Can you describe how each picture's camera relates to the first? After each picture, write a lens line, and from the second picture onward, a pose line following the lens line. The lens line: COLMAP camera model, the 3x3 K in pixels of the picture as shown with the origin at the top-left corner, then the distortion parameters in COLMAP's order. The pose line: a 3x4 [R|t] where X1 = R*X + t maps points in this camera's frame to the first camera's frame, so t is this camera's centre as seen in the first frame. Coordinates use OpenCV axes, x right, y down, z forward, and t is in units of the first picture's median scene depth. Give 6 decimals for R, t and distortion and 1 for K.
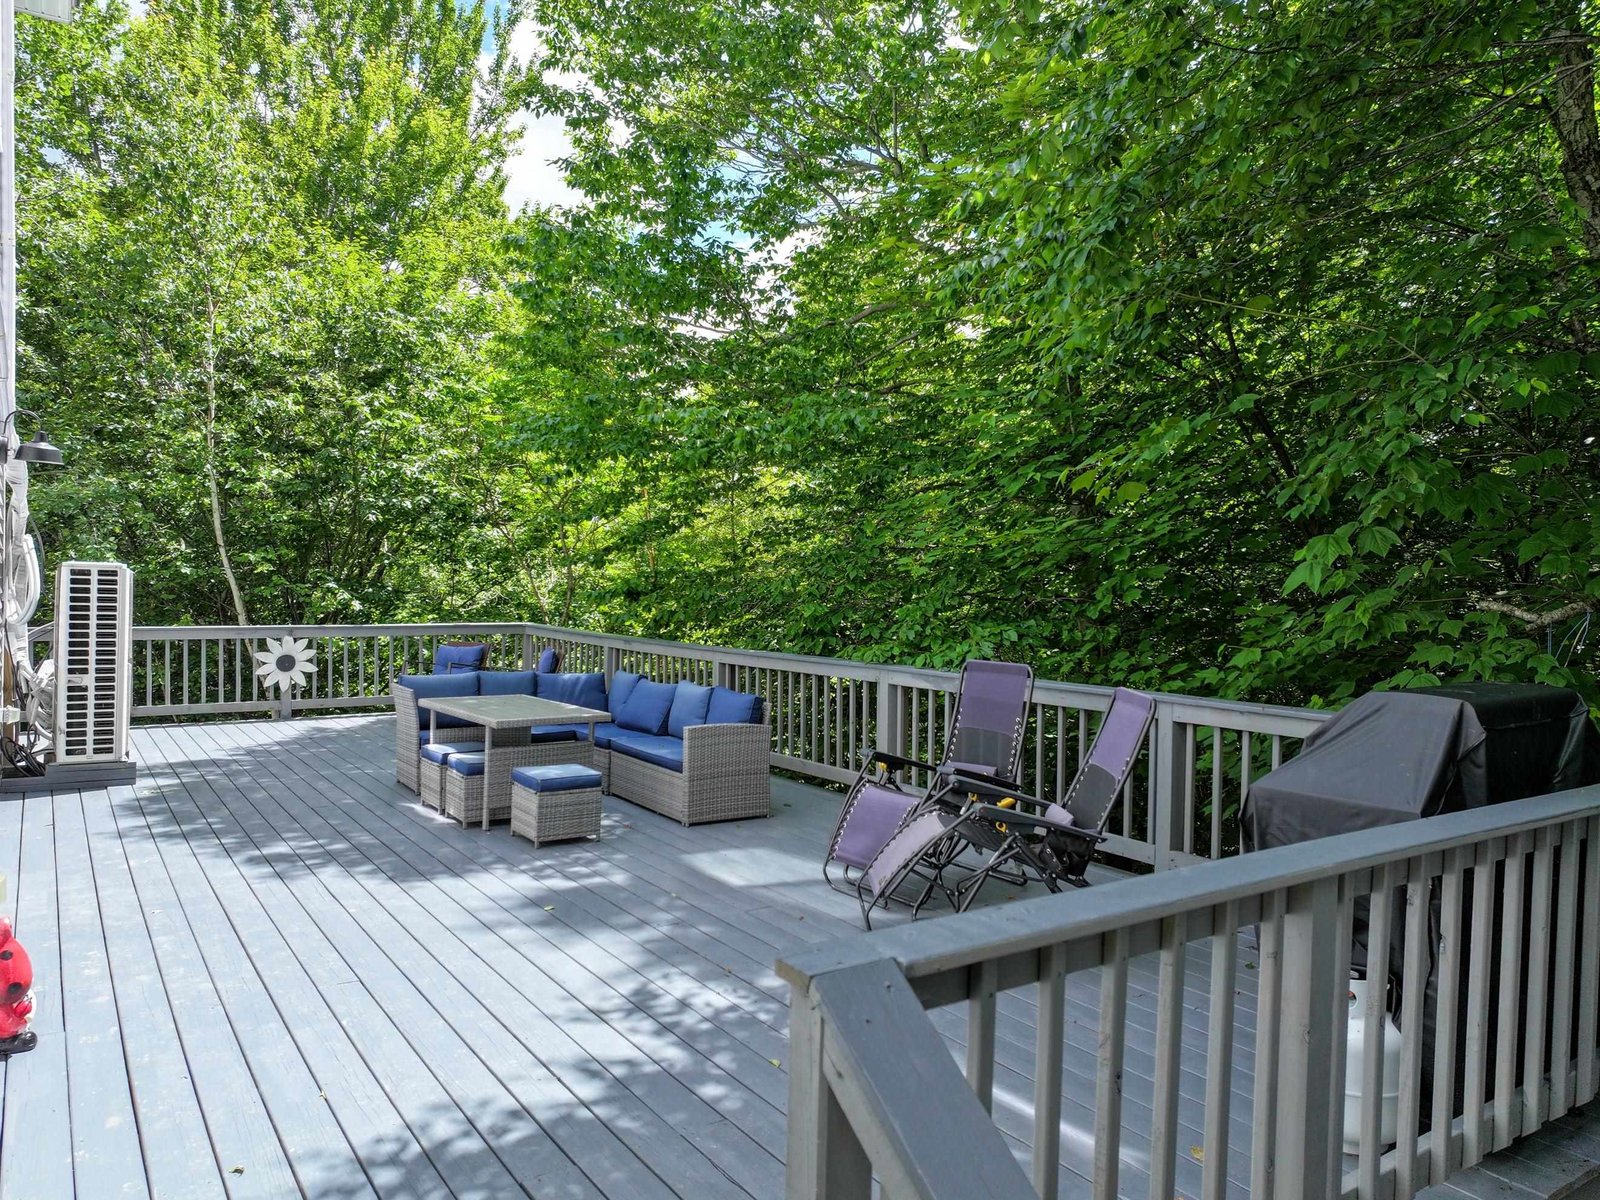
lens RADIAL K [[1120.2, 0, 806.6], [0, 1120.2, 597.2], [0, 0, 1]] dist [0.003921, 0.004155]
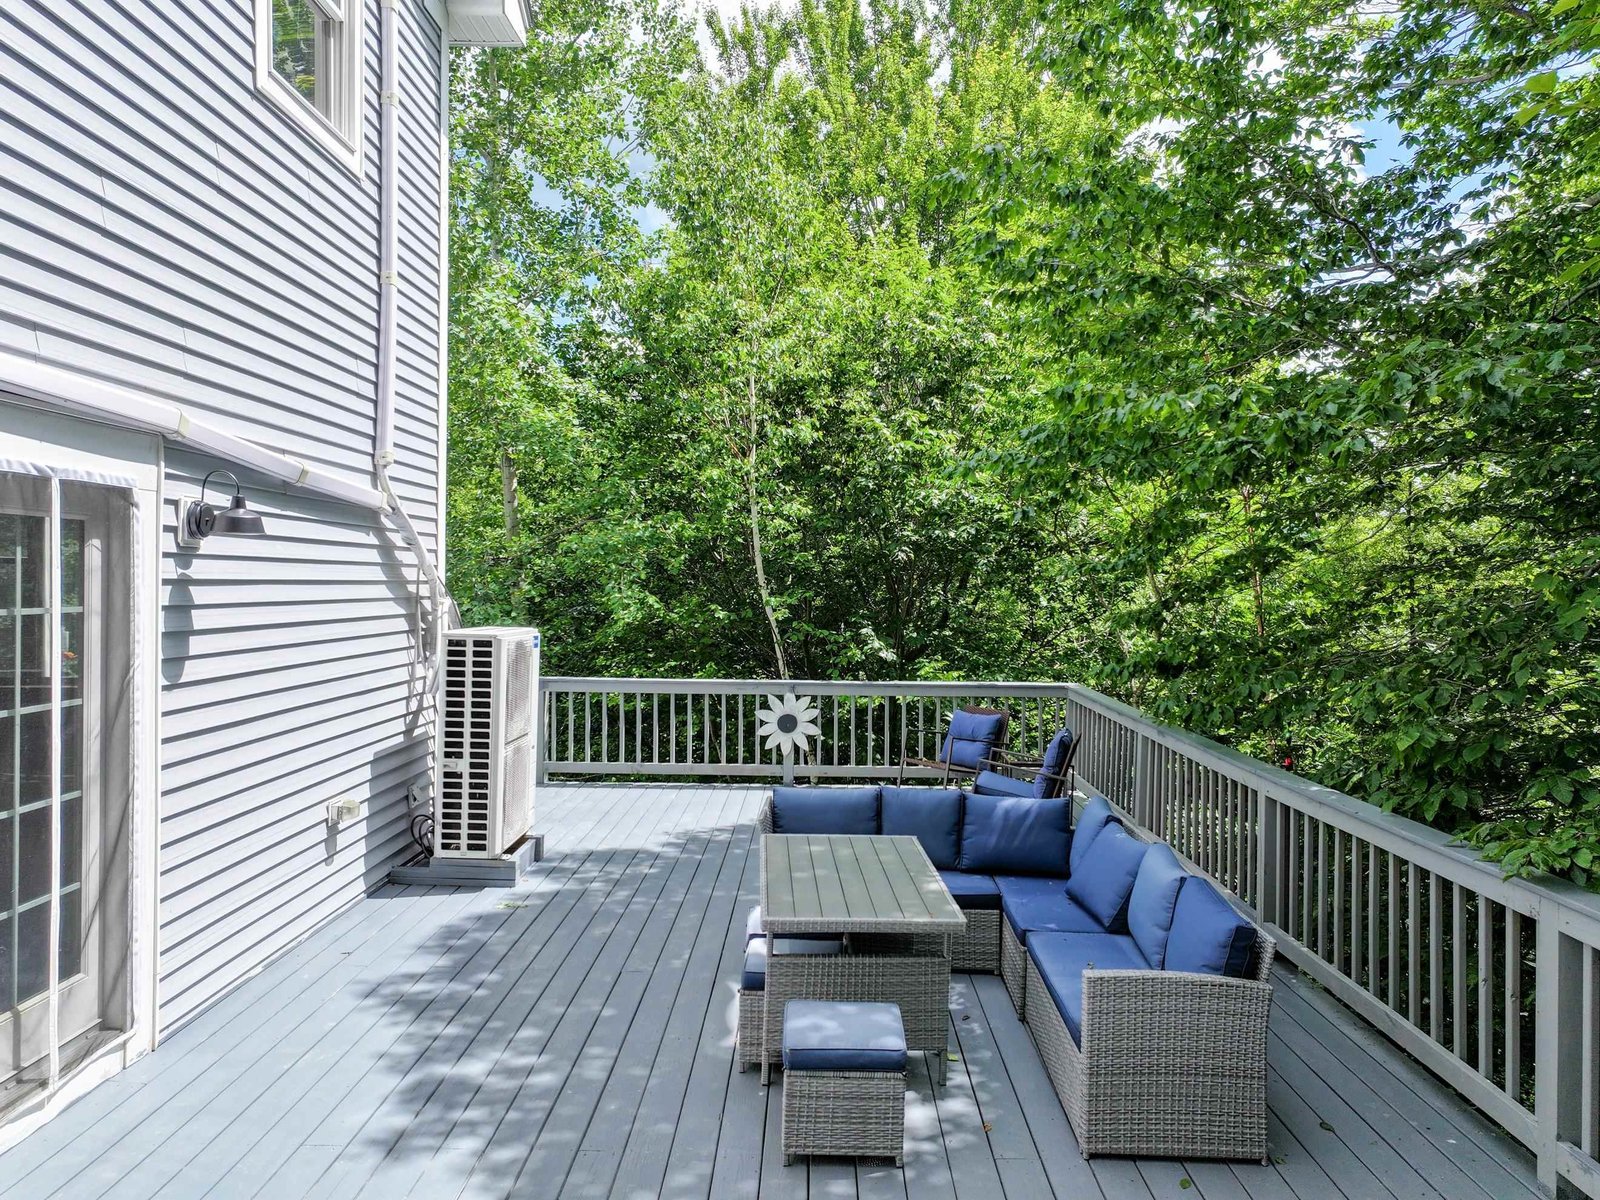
lens RADIAL K [[1128.5, 0, 800.0], [0, 1128.5, 600.0], [0, 0, 1]] dist [0.030553, -0.000711]
pose [[0.819878, 0.004647, -0.572519, 0.082686], [-0.008730, 0.999952, -0.004385, -0.053726], [0.572472, 0.008593, 0.819880, 0.419563]]
